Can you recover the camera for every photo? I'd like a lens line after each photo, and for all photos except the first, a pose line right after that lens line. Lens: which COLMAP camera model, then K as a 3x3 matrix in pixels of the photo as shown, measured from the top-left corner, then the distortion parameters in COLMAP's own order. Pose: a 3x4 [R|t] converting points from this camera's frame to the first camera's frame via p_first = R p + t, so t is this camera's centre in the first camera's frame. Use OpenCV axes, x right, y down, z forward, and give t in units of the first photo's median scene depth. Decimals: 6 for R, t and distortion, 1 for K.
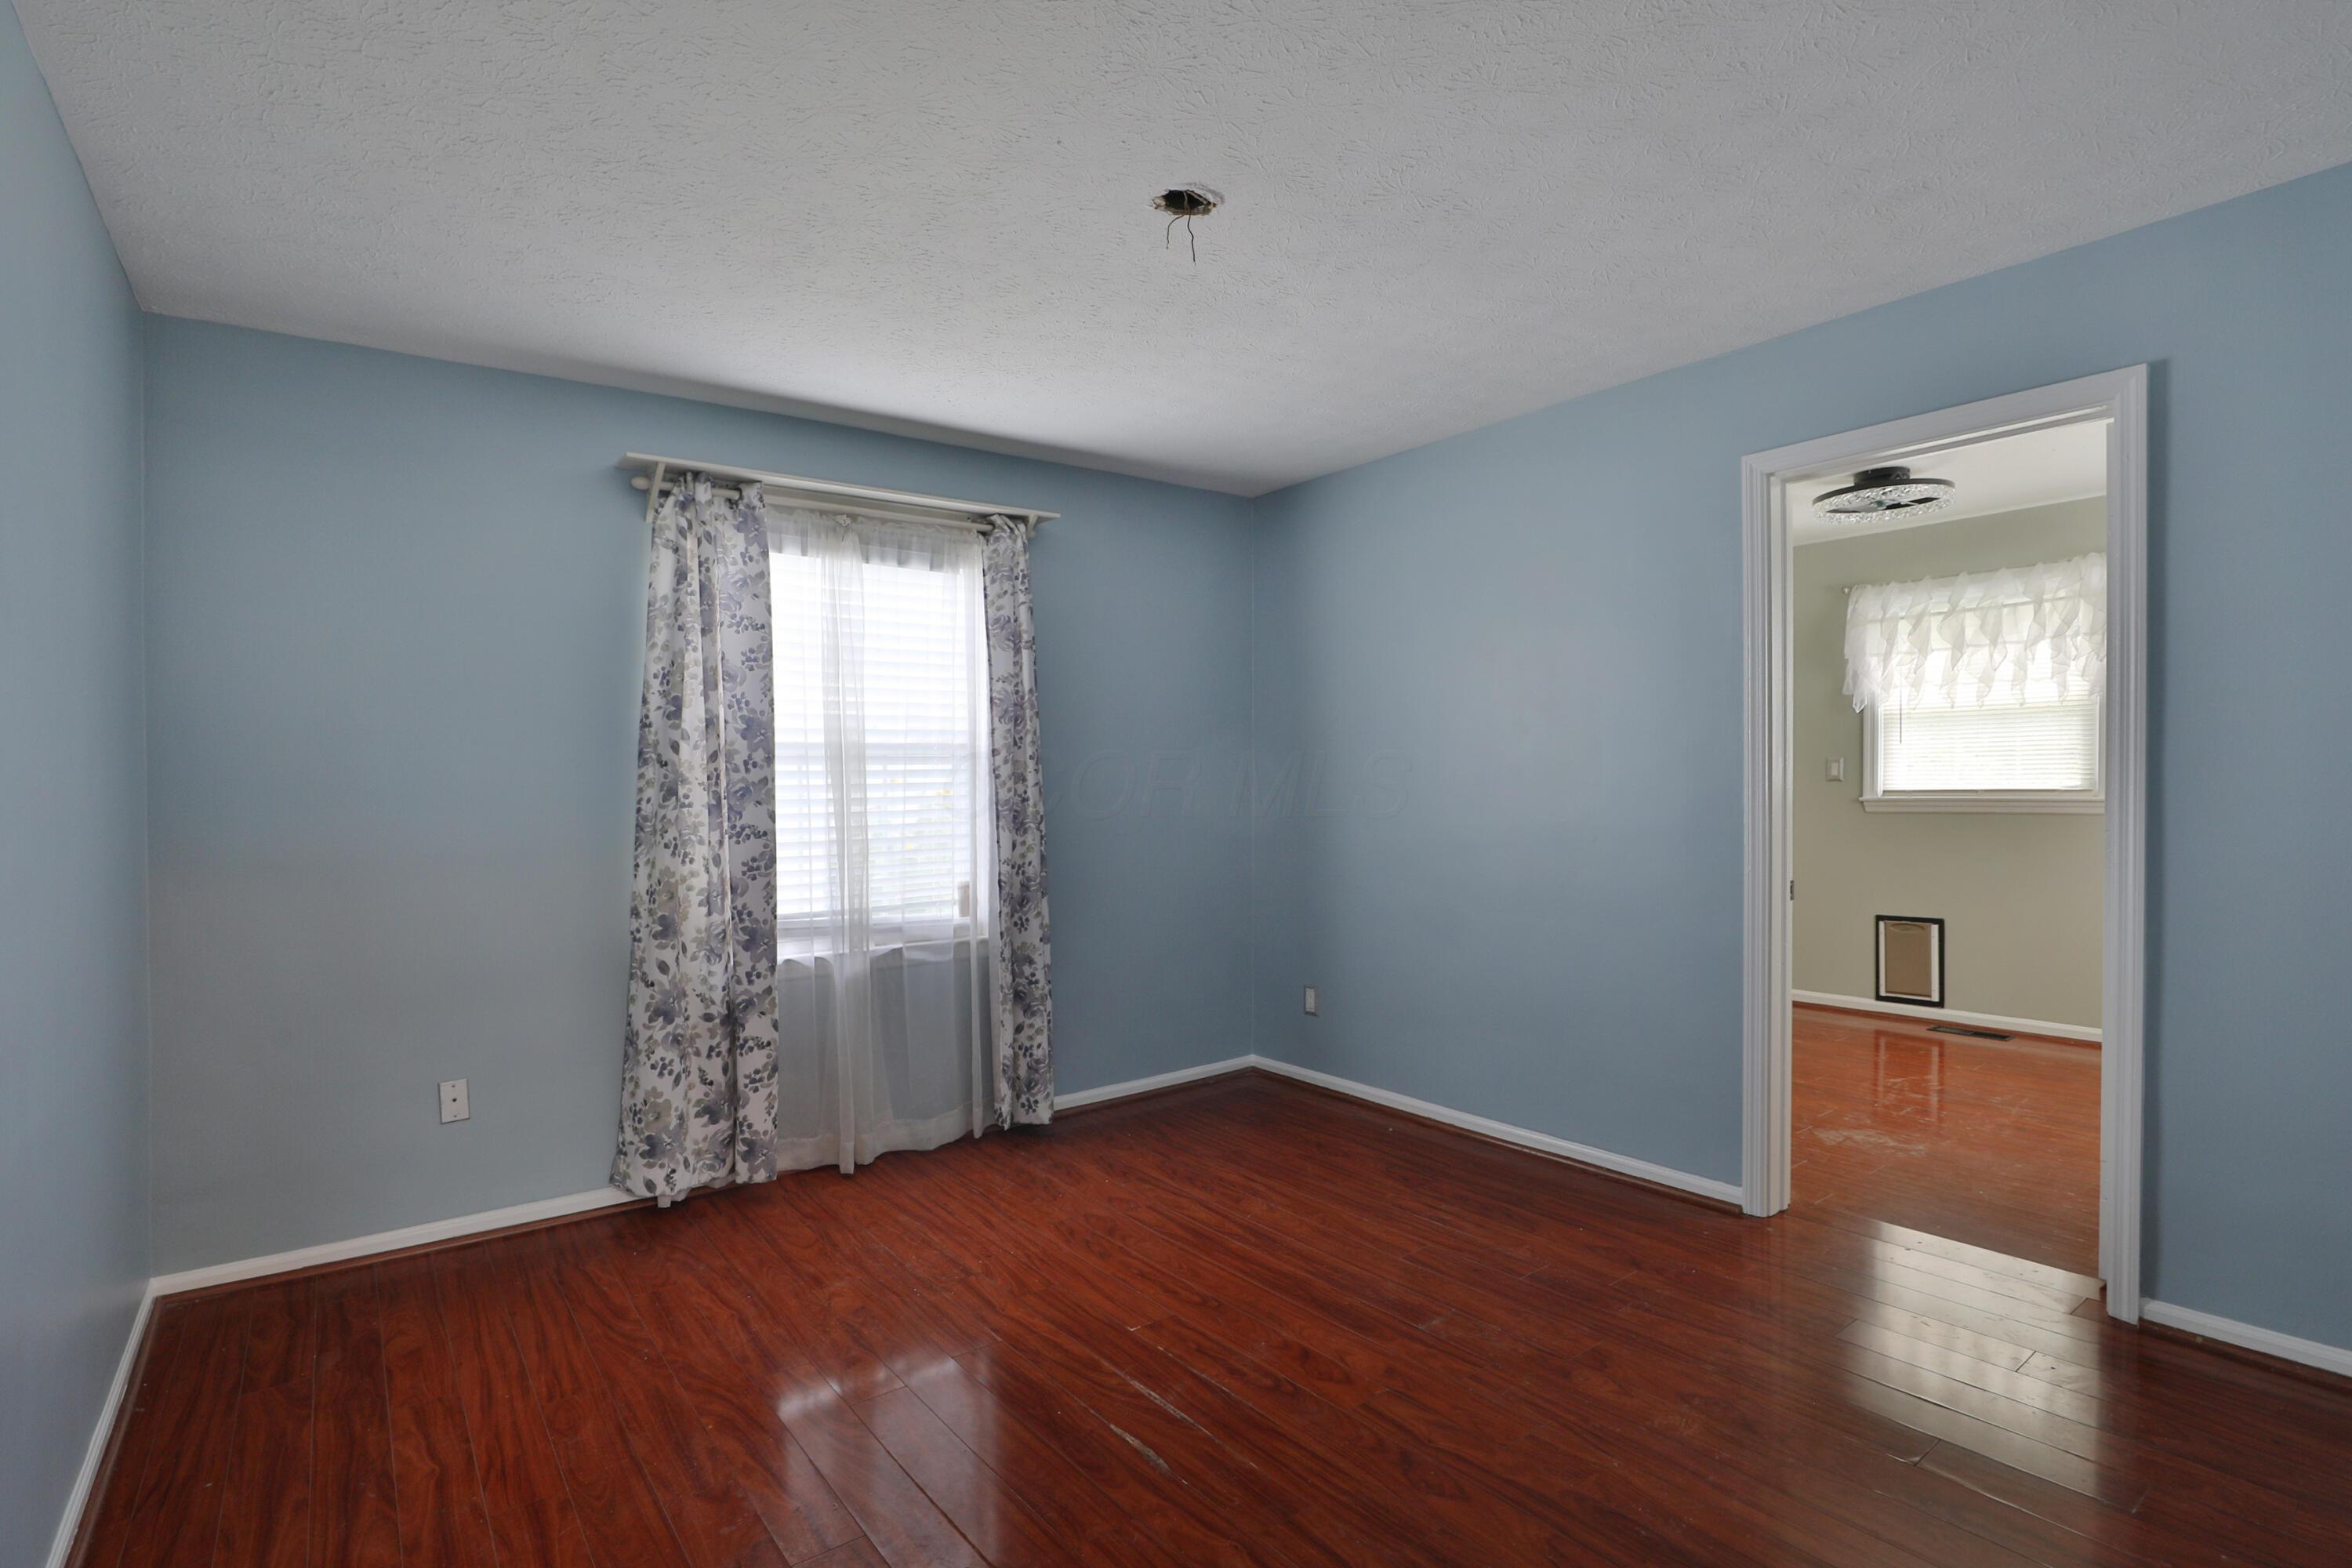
lens RADIAL K [[1142.5, 0, 1175.4], [0, 1142.5, 784.8], [0, 0, 1]] dist [-0.030971, 0.006157]
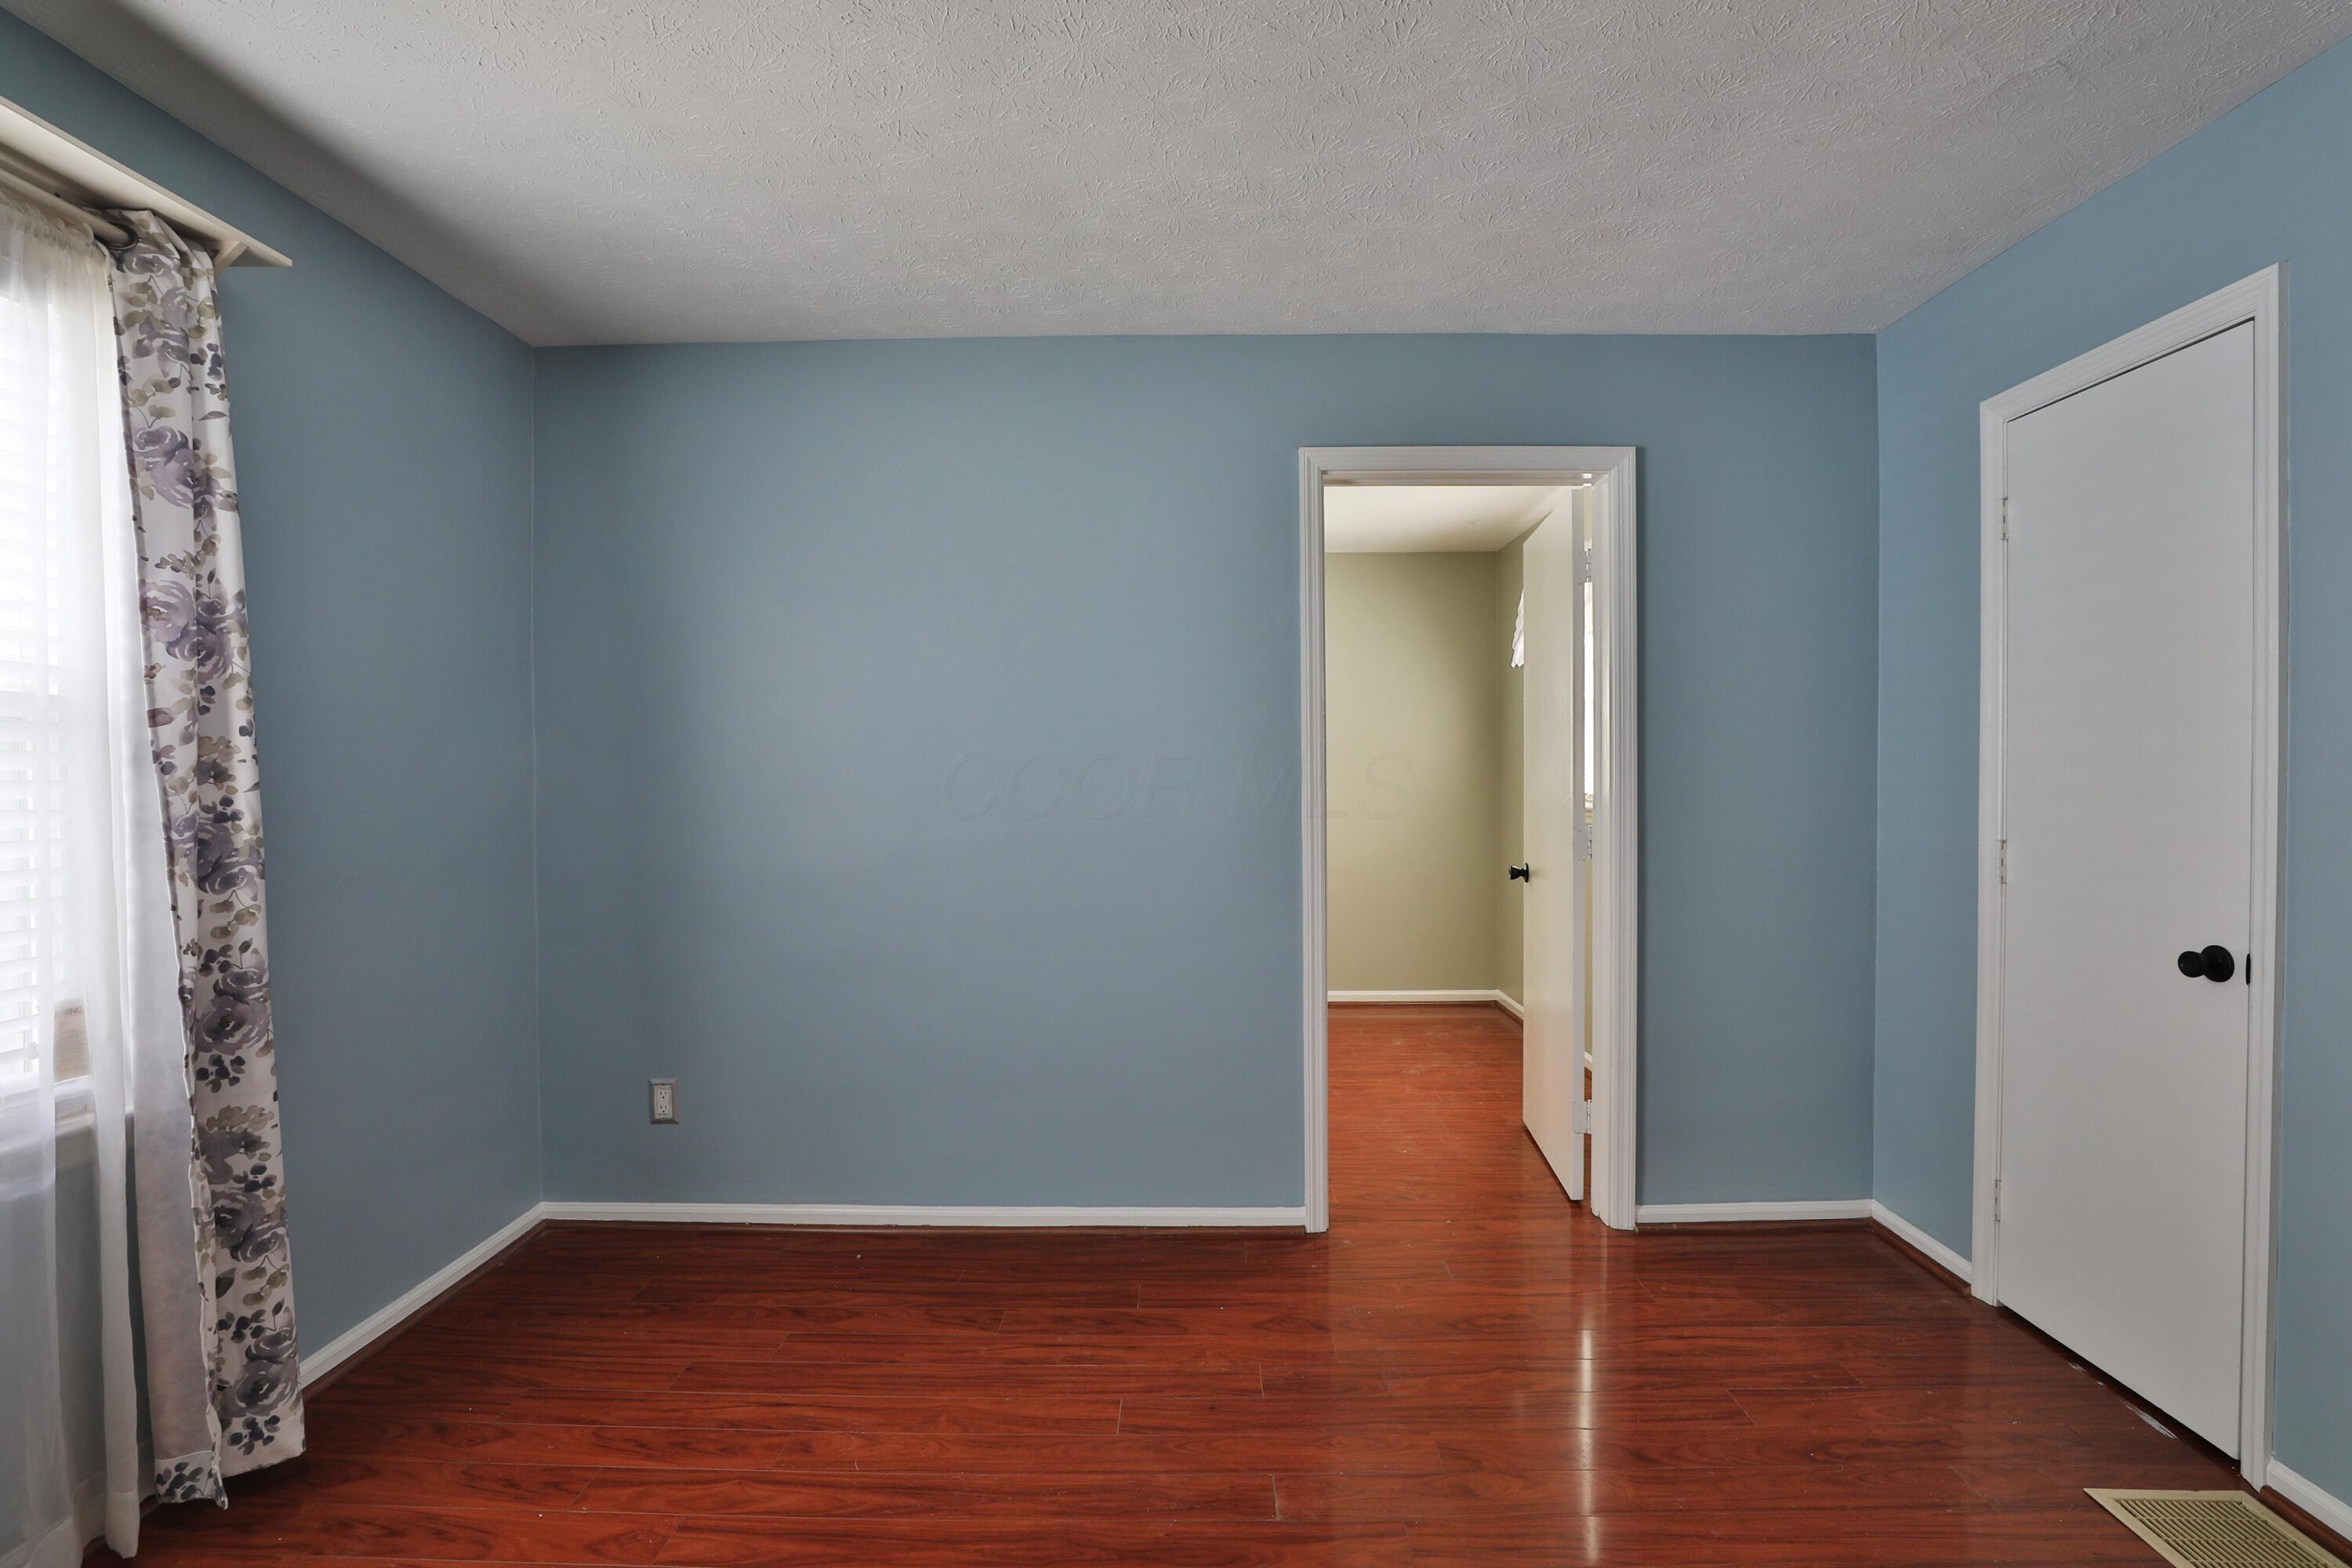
lens RADIAL K [[1142.5, 0, 1179.4], [0, 1142.5, 802.2], [0, 0, 1]] dist [-0.030971, 0.006157]
pose [[0.616942, -0.006107, 0.786985, -0.259007], [-0.001120, 0.999962, 0.008637, 0.001915], [-0.787008, -0.006210, 0.616912, 0.384382]]
